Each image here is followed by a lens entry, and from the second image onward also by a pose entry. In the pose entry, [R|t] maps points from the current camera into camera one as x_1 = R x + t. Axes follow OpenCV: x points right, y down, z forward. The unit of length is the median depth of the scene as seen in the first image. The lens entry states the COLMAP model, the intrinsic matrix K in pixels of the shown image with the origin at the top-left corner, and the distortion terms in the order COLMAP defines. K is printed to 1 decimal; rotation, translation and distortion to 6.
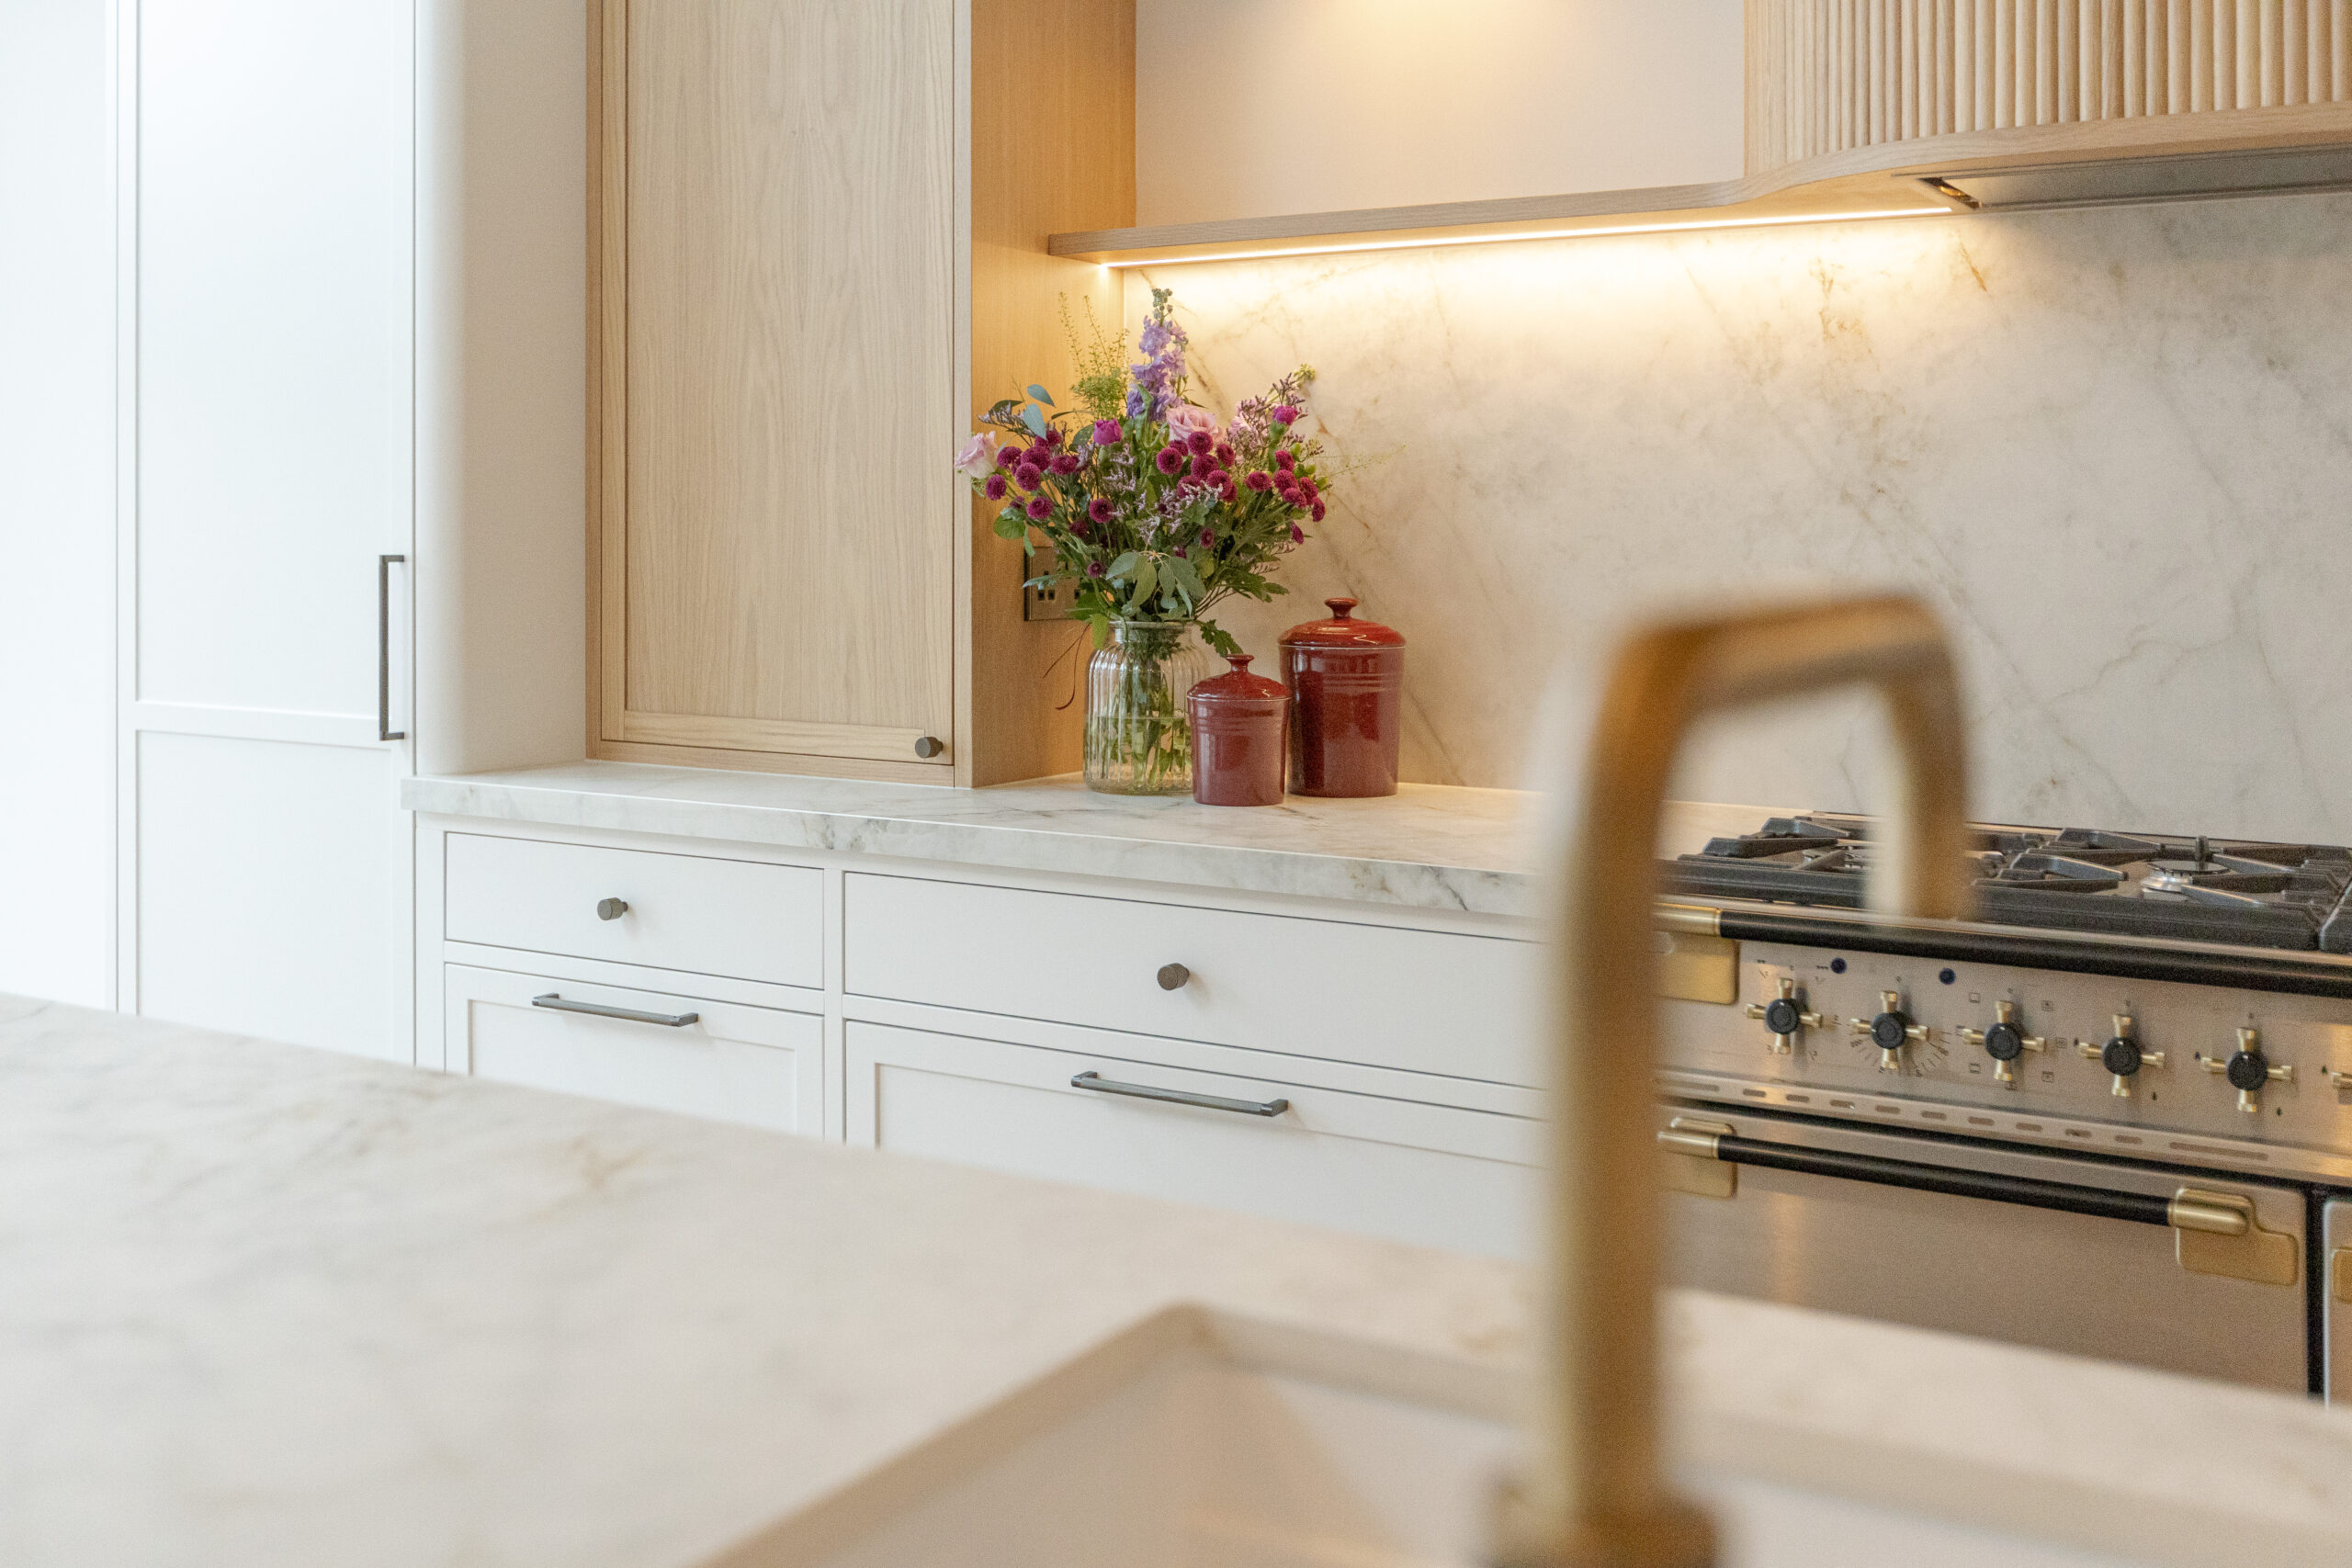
lens RADIAL K [[2313.1, 0, 1169.4], [0, 2313.1, 471.1], [0, 0, 1]] dist [-0.007575, -0.001485]
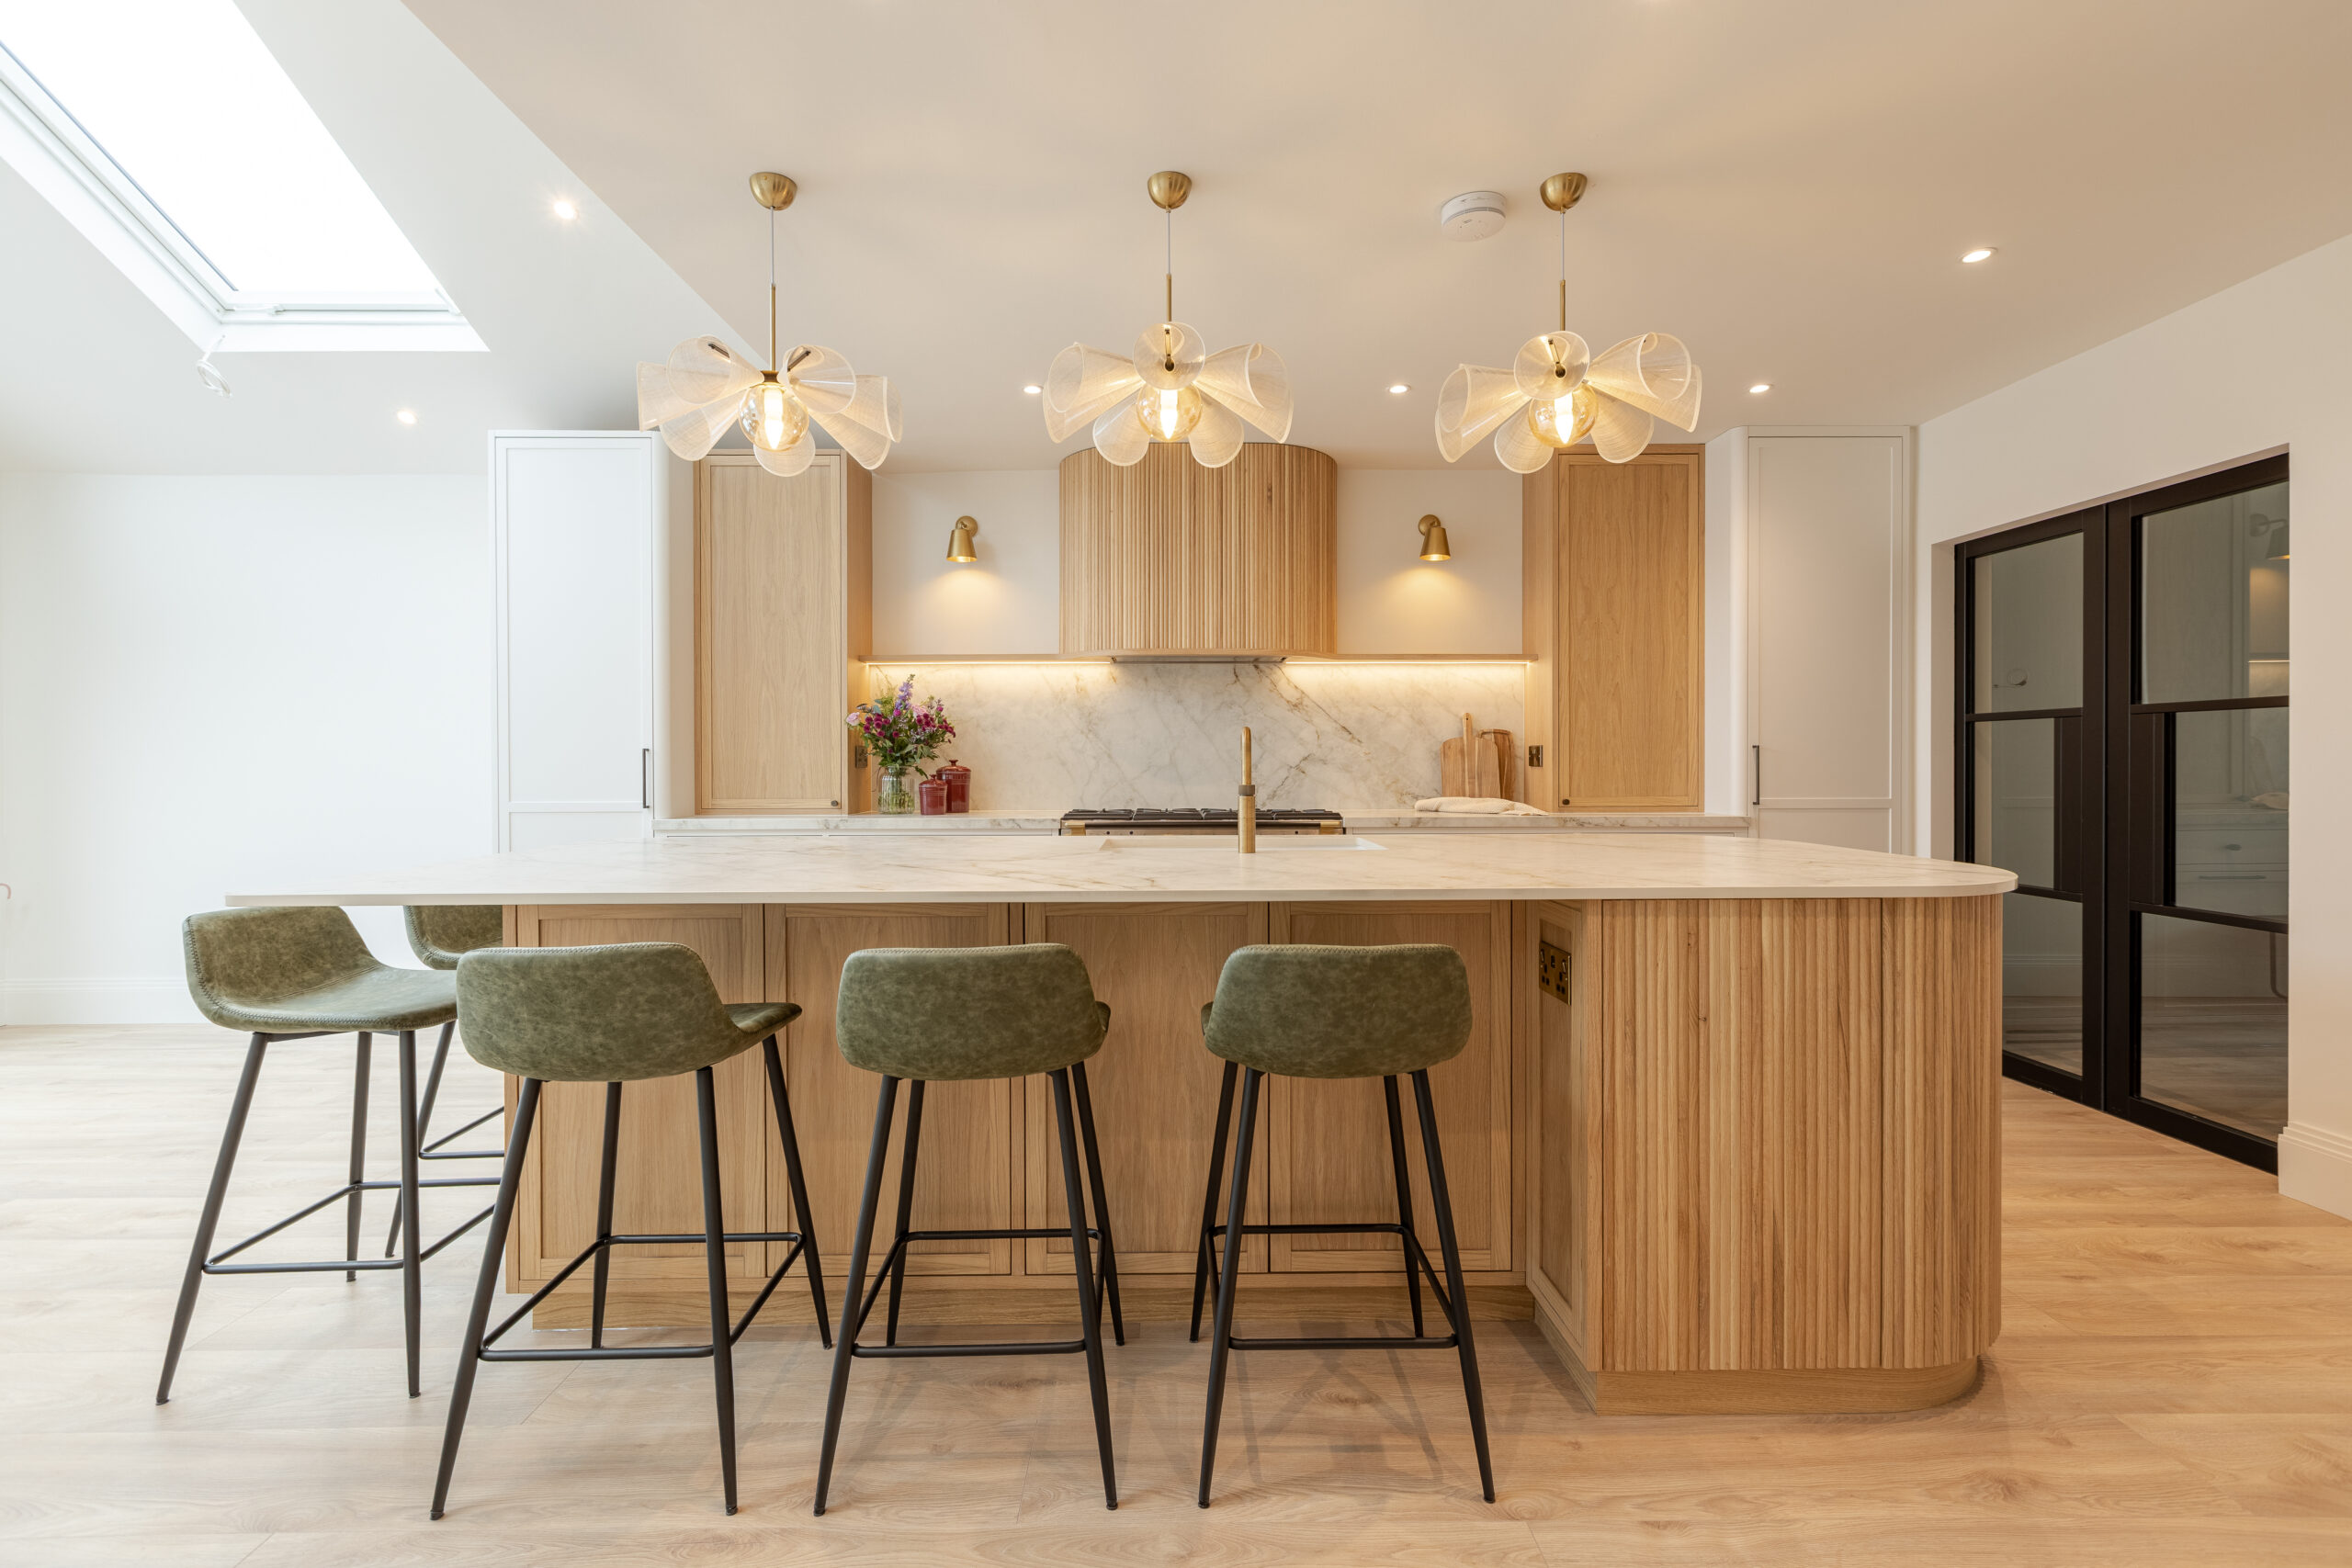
lens RADIAL K [[1057.2, 0, 1163.2], [0, 1057.2, 764.9], [0, 0, 1]] dist [-0.002609, -0.000626]
pose [[0.854621, -0.009211, 0.519170, -0.532340], [-0.005729, 0.999615, 0.027166, 0.016856], [-0.519221, -0.026191, 0.854239, -0.635389]]
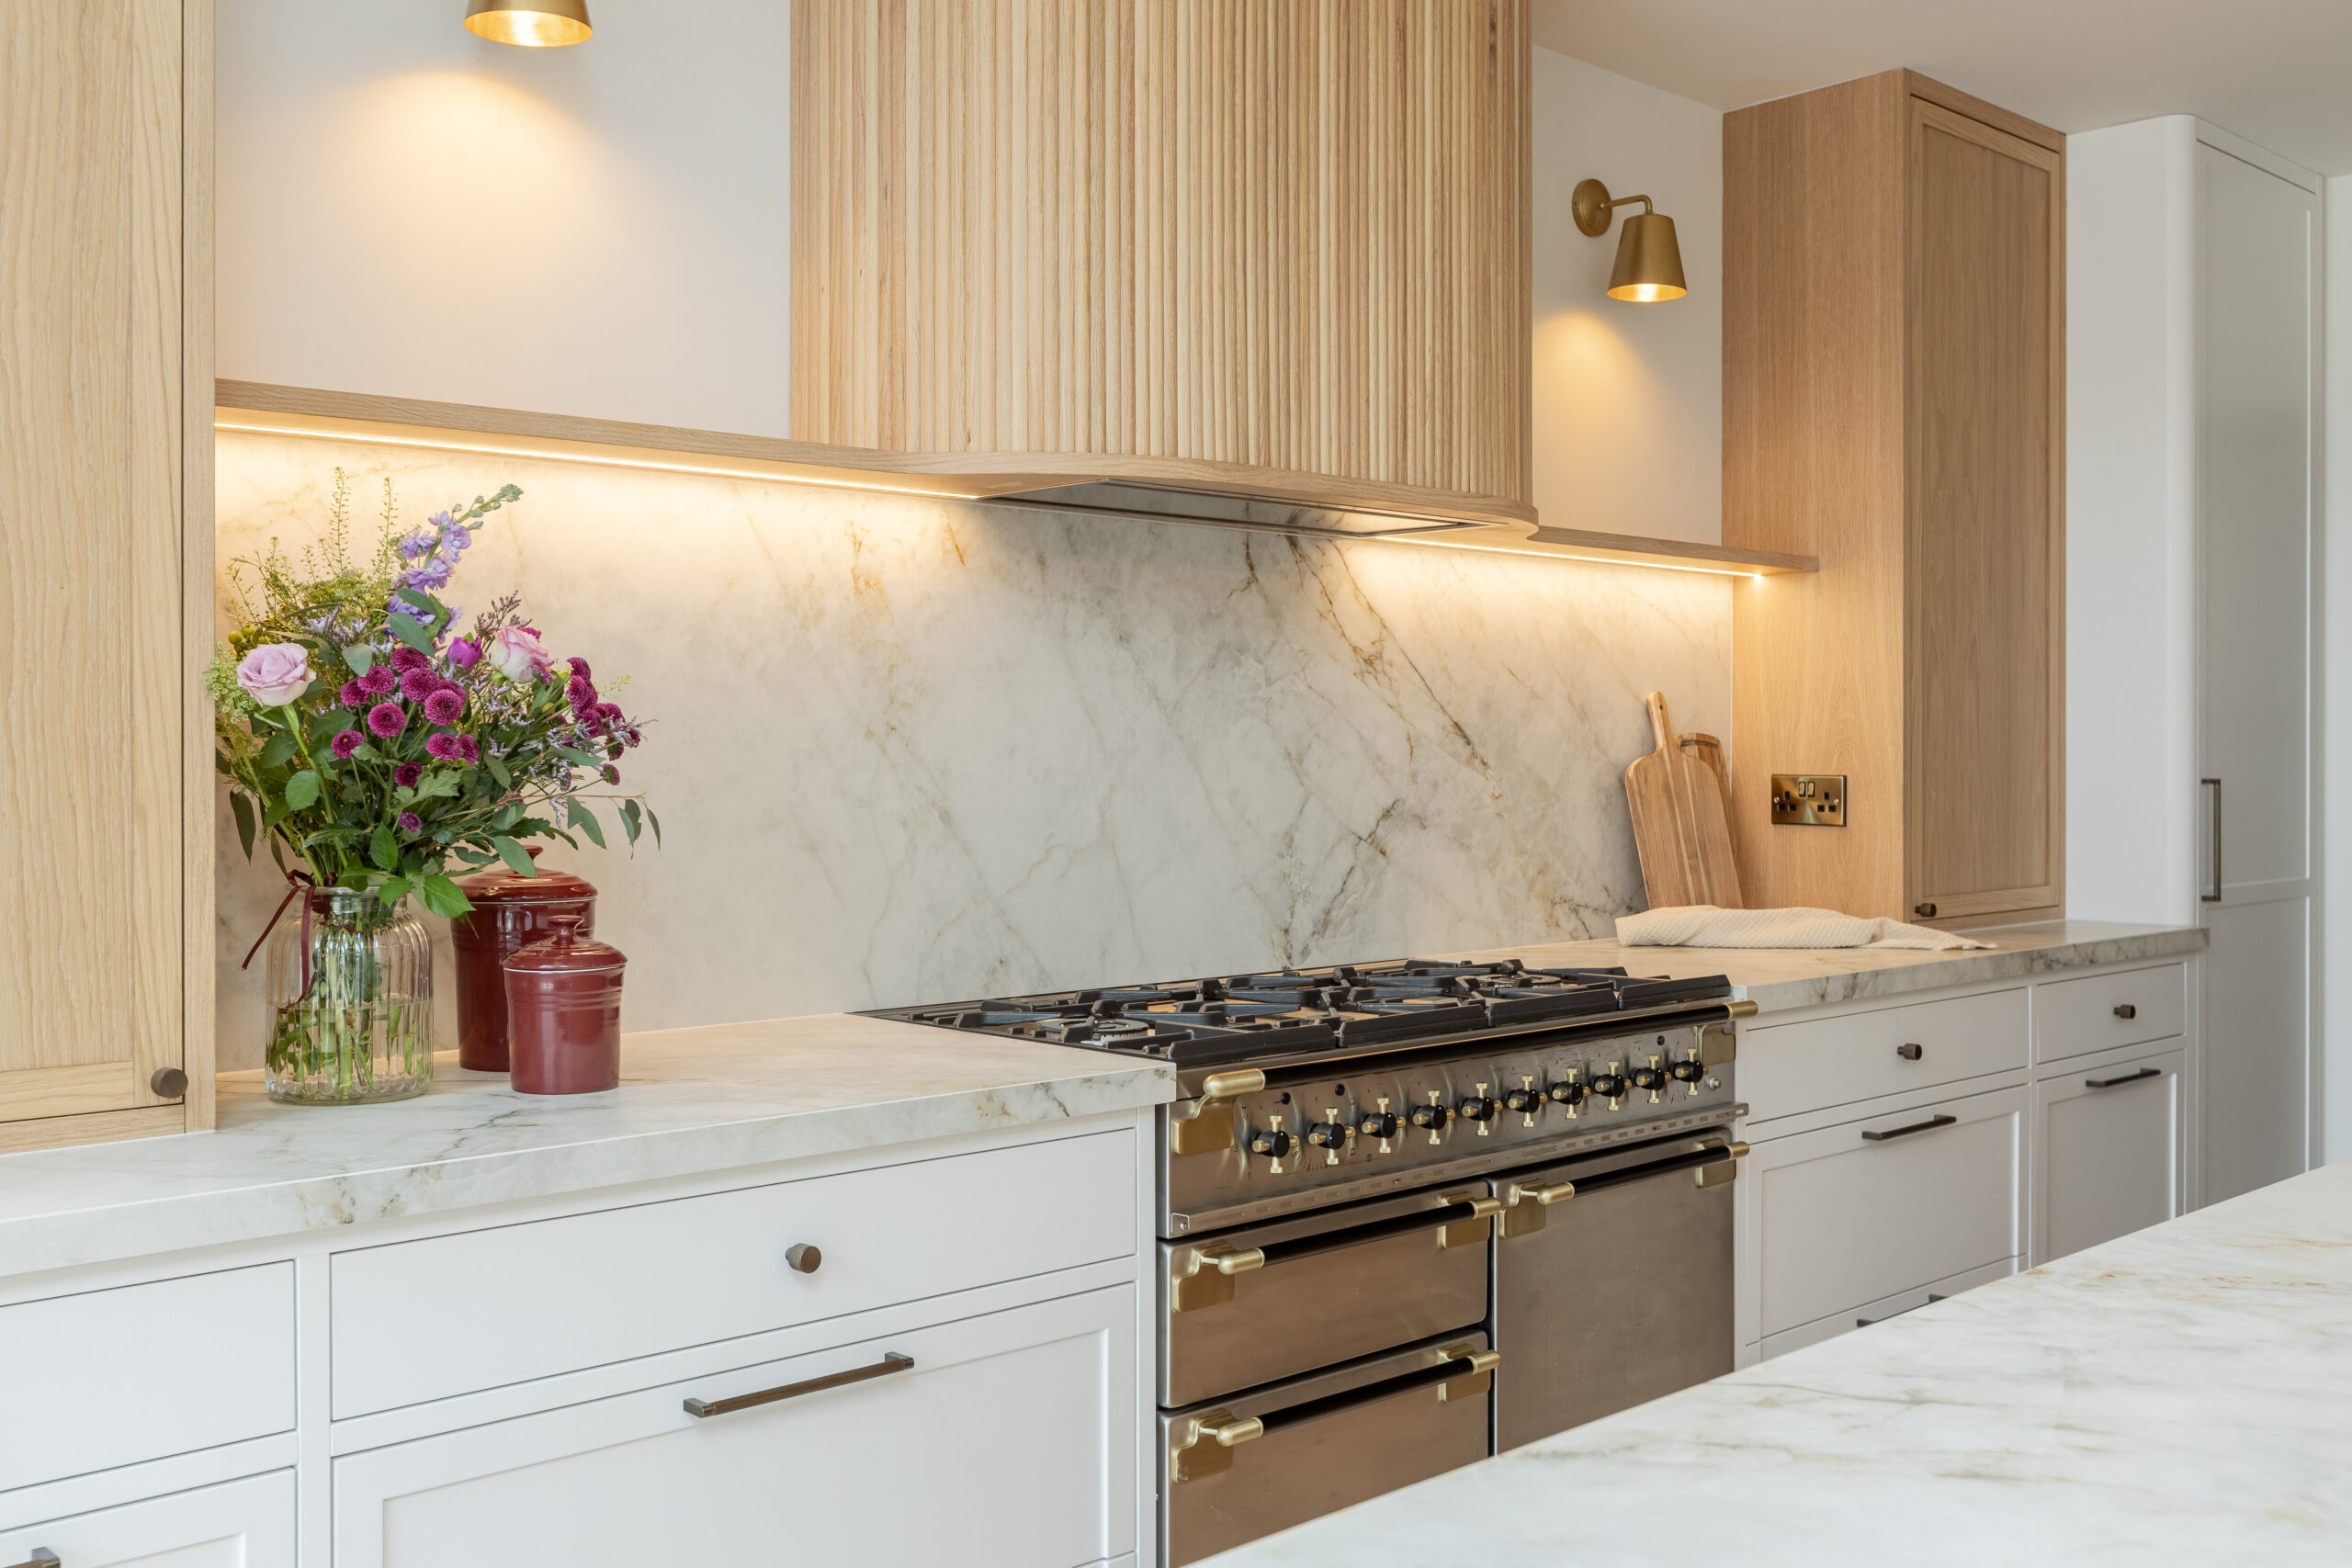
lens RADIAL K [[2284.8, 0, 1169.7], [0, 2284.8, 732.3], [0, 0, 1]] dist [-0.008808, 0.020326]
pose [[0.259153, 0.000322, 0.965836, -0.739461], [-0.024280, 0.999686, 0.006182, -0.000066], [-0.965531, -0.025053, 0.259079, 0.552676]]
